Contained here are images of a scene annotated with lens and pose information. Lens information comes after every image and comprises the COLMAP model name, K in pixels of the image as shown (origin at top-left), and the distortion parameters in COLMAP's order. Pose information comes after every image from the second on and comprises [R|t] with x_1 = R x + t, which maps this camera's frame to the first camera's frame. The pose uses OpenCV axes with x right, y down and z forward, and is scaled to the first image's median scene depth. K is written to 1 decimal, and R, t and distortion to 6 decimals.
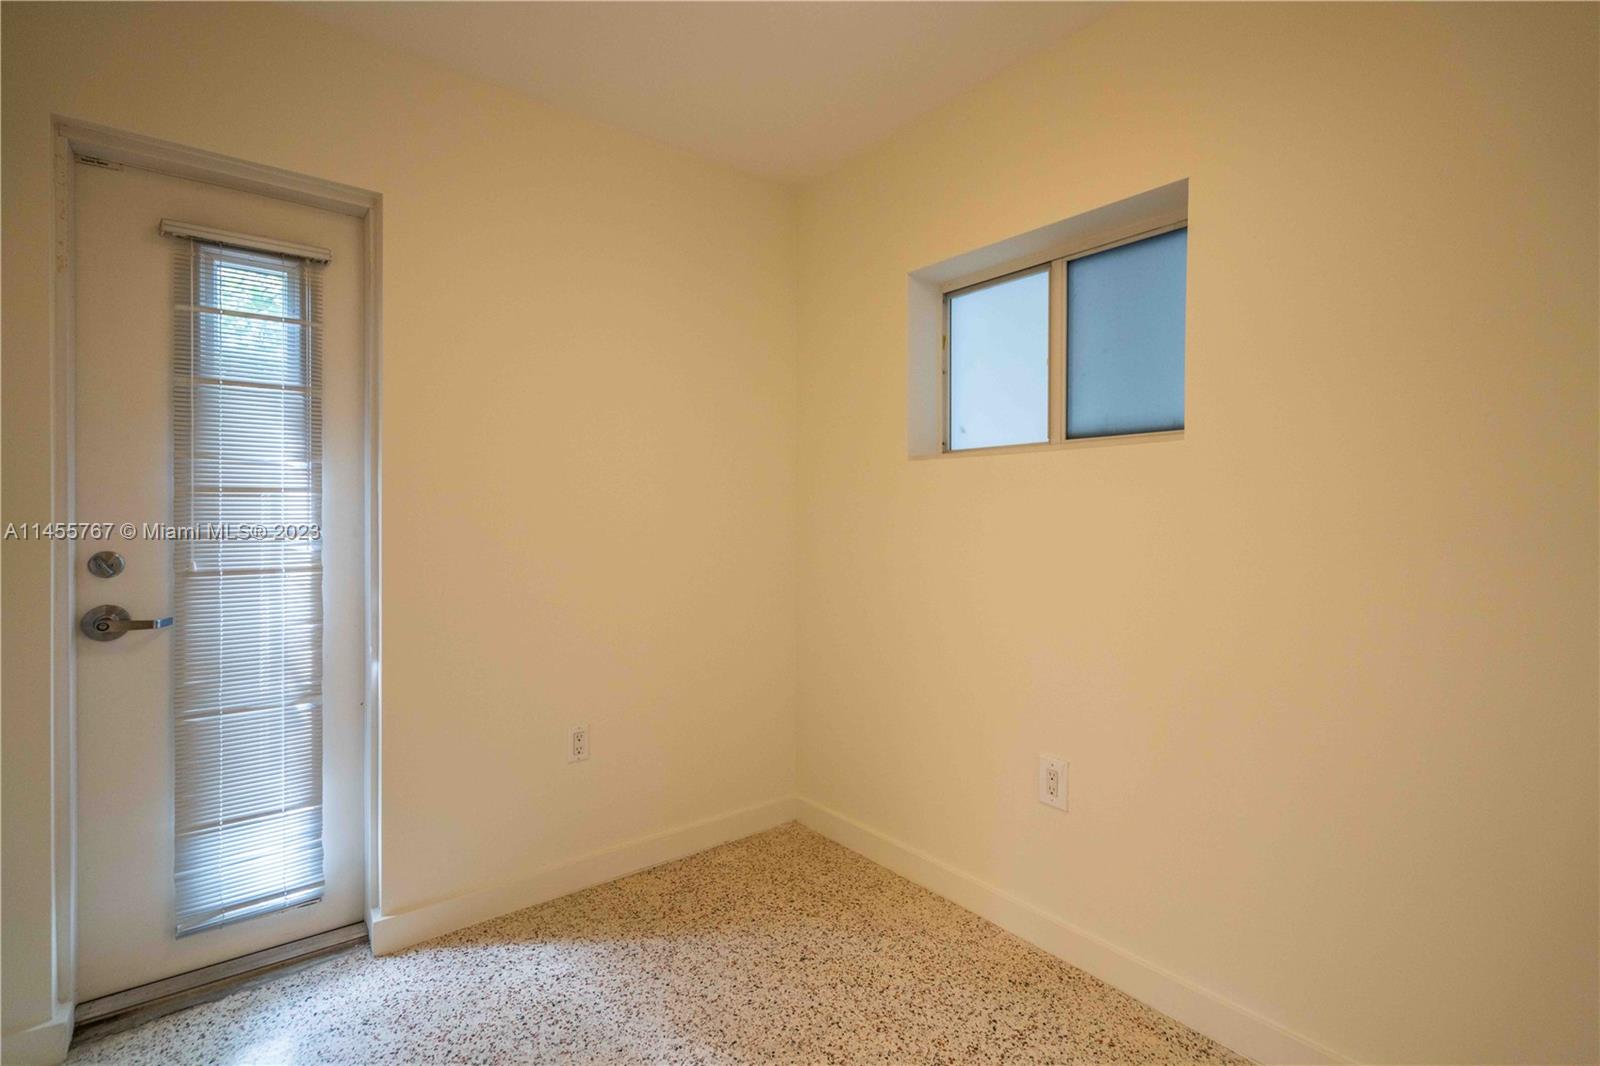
lens RADIAL K [[726.8, 0, 803.7], [0, 726.8, 532.8], [0, 0, 1]] dist [-0.001910, 0.000779]
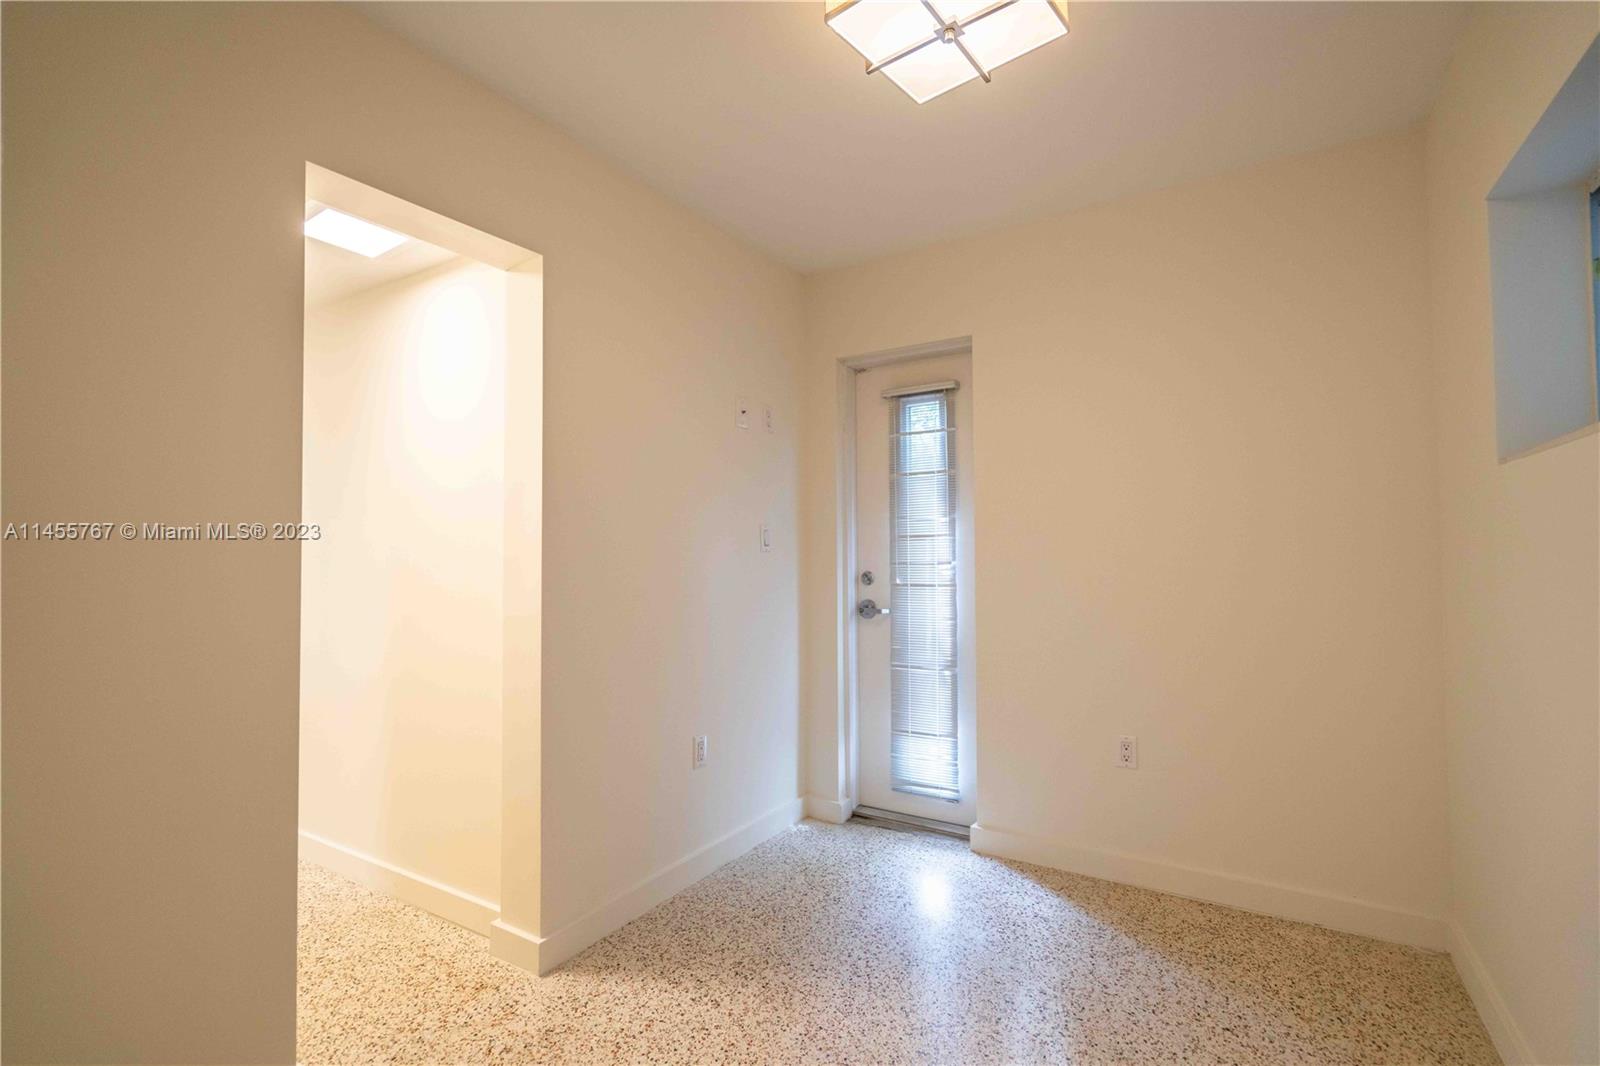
lens RADIAL K [[724.4, 0, 799.9], [0, 724.4, 550.4], [0, 0, 1]] dist [-0.000211, 0.000409]
pose [[0.332460, -0.008324, -0.943081, 0.695218], [-0.008481, 0.999894, -0.011816, -0.004562], [0.943079, 0.011926, 0.332354, 0.178171]]
